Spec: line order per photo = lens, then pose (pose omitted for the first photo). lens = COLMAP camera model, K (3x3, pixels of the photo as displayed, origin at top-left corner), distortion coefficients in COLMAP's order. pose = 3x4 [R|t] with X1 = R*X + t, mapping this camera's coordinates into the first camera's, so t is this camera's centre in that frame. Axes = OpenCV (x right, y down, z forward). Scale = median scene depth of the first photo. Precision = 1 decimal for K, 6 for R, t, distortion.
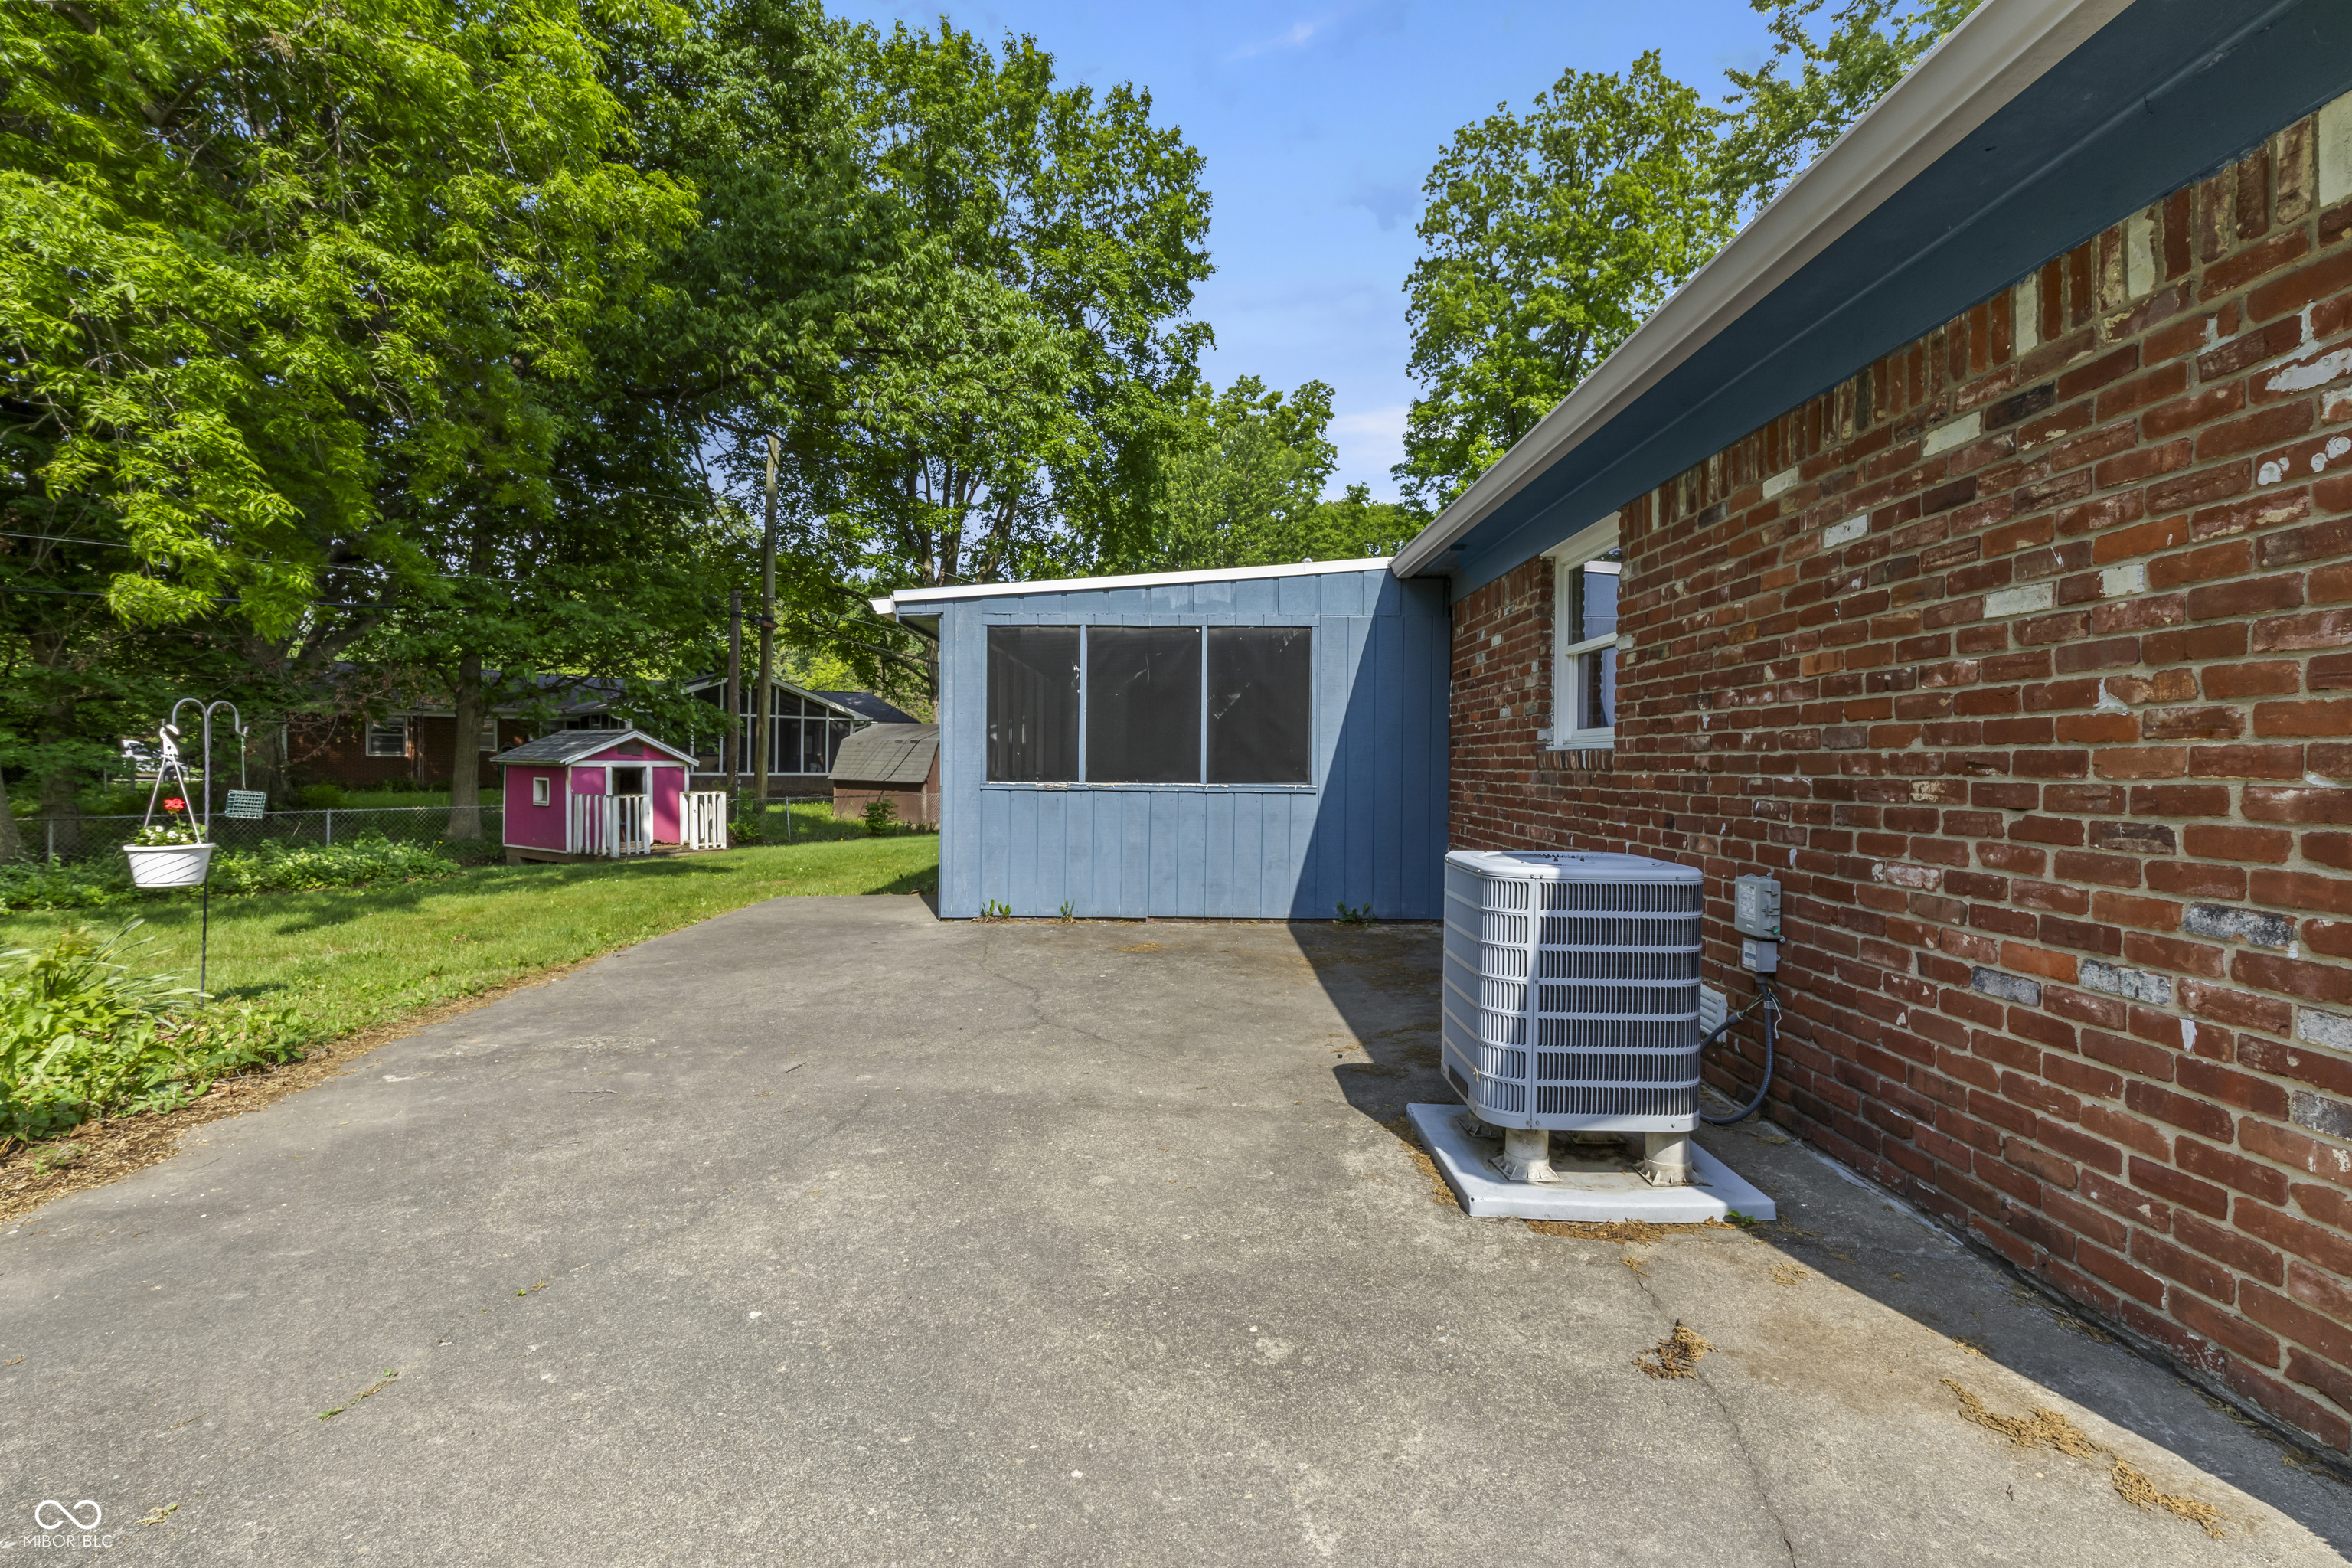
lens RADIAL K [[1061.1, 0, 1184.3], [0, 1061.1, 793.8], [0, 0, 1]] dist [0.001018, -0.000827]
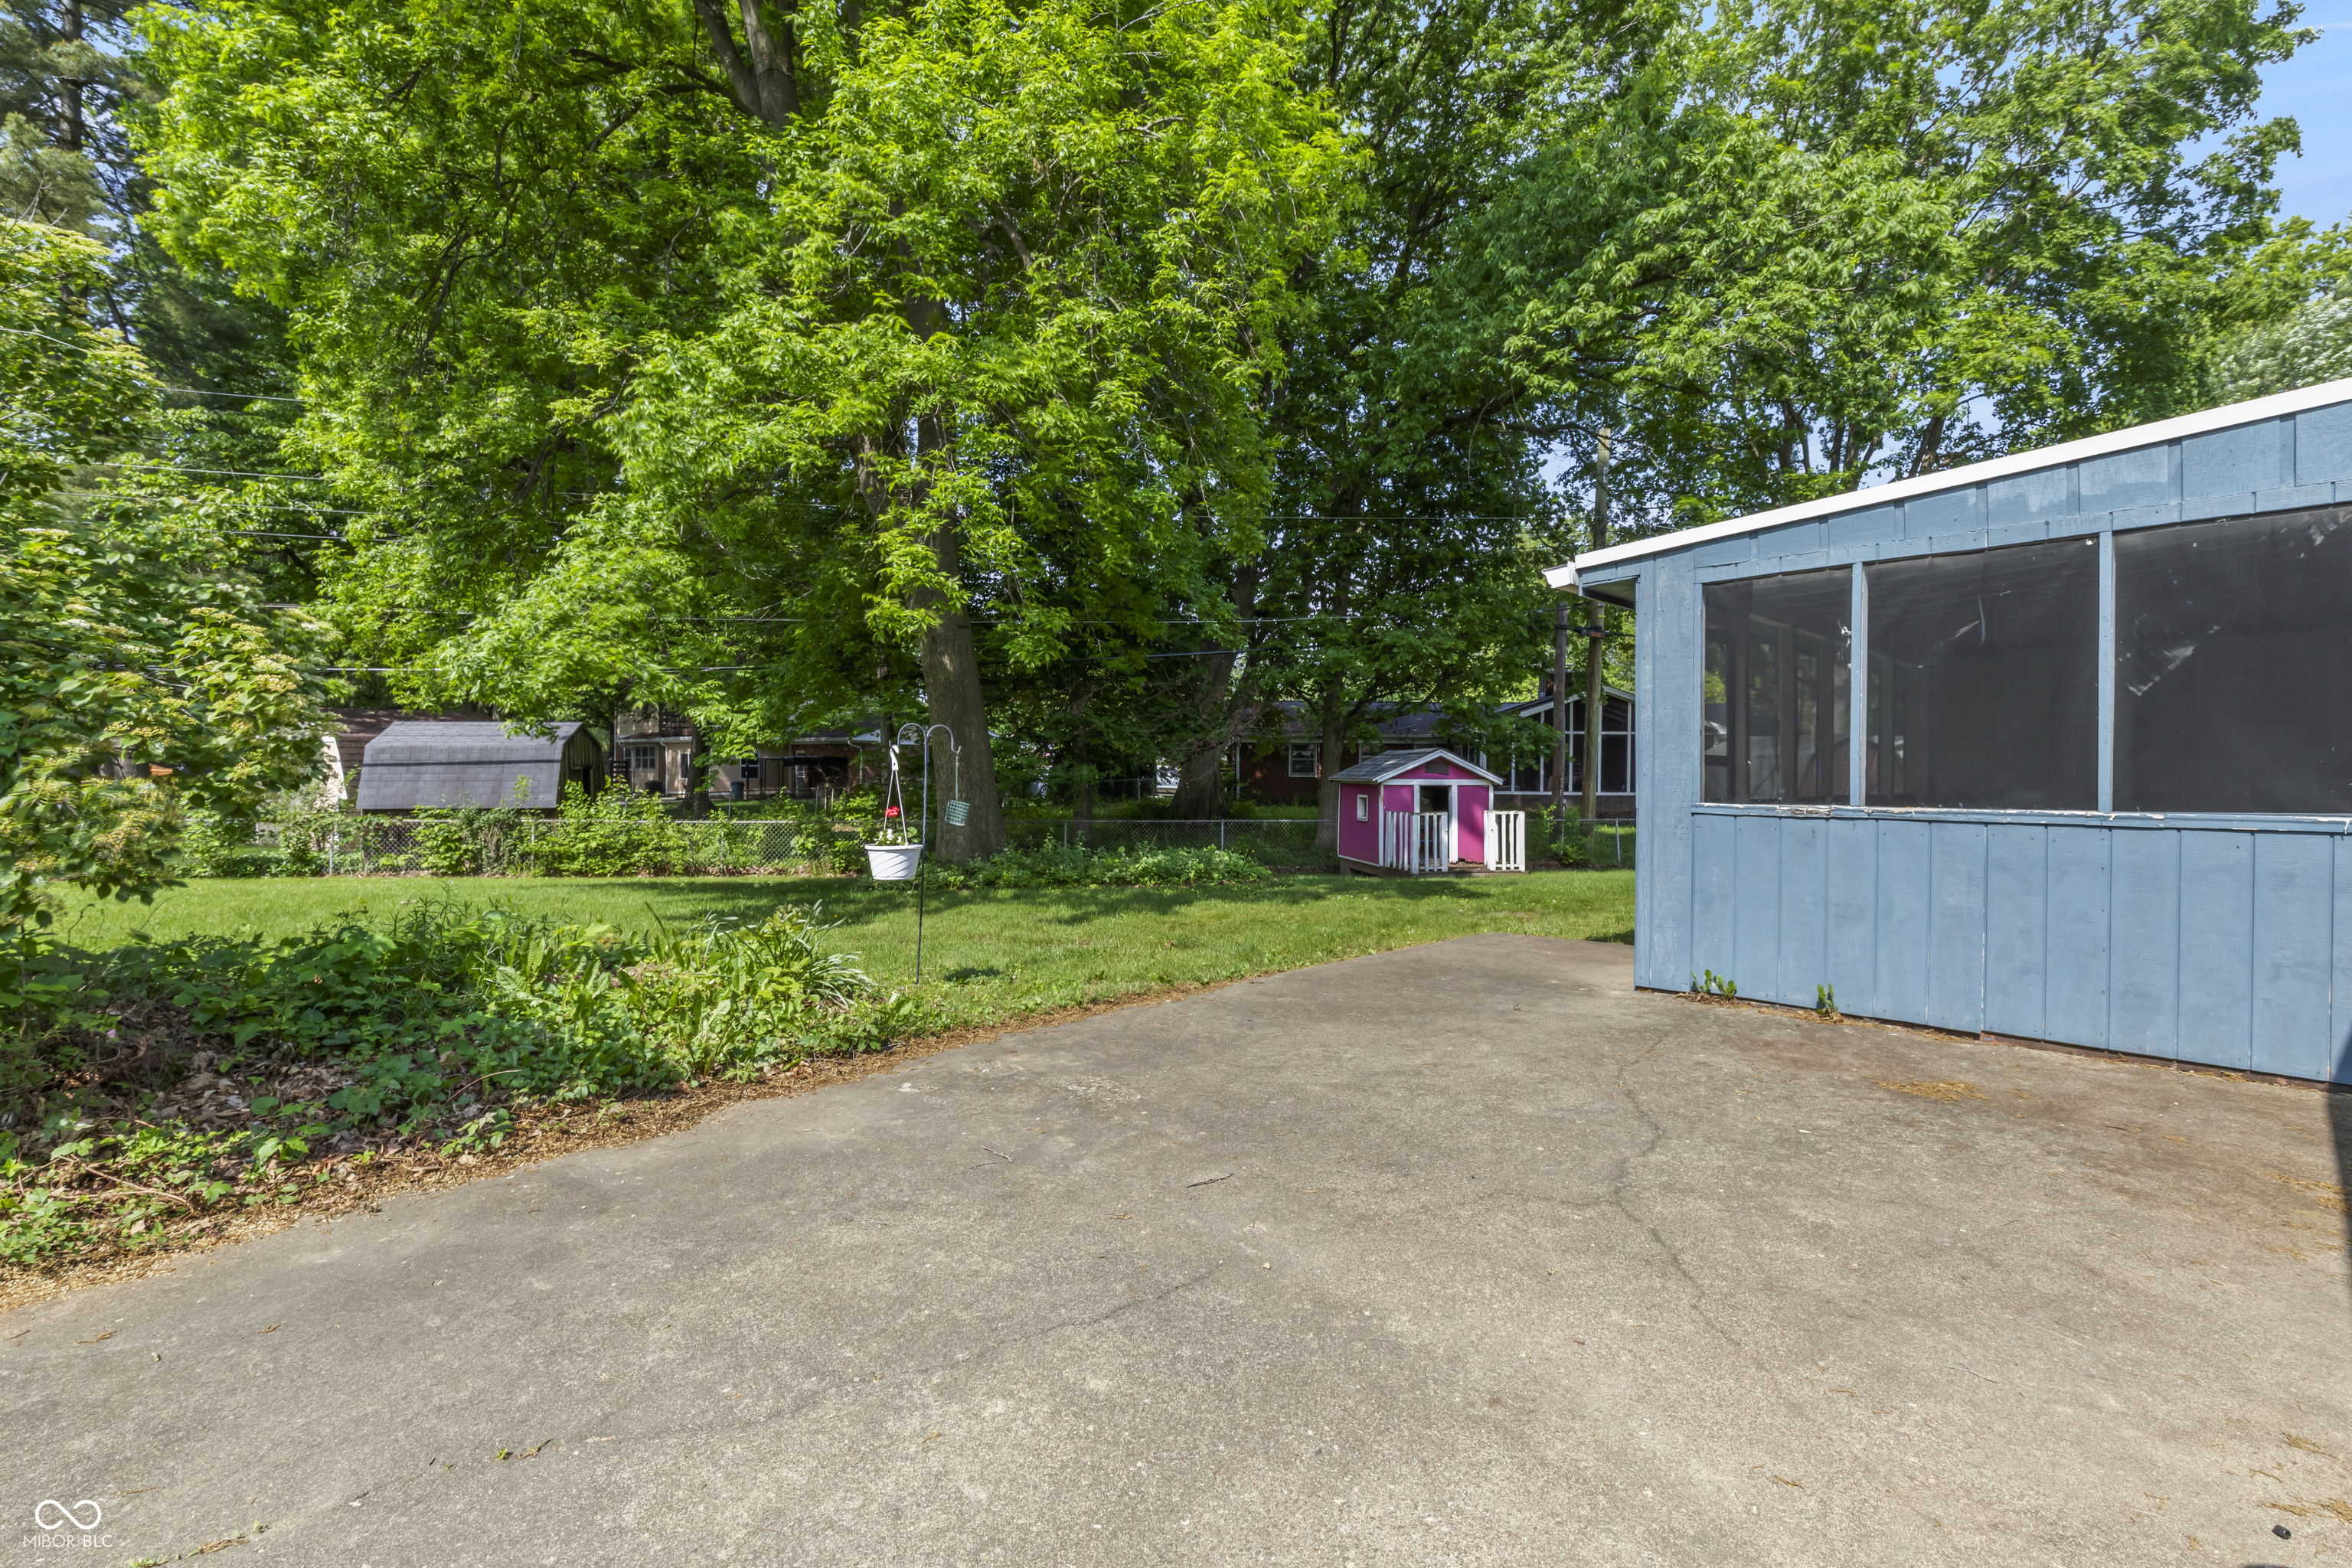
lens RADIAL K [[1061.1, 0, 1184.3], [0, 1061.1, 793.8], [0, 0, 1]] dist [0.001018, -0.000827]
pose [[0.696083, 0.008814, -0.717907, 0.081469], [-0.022775, 0.999692, -0.009809, -0.003069], [0.717600, 0.023178, 0.696069, 0.250463]]
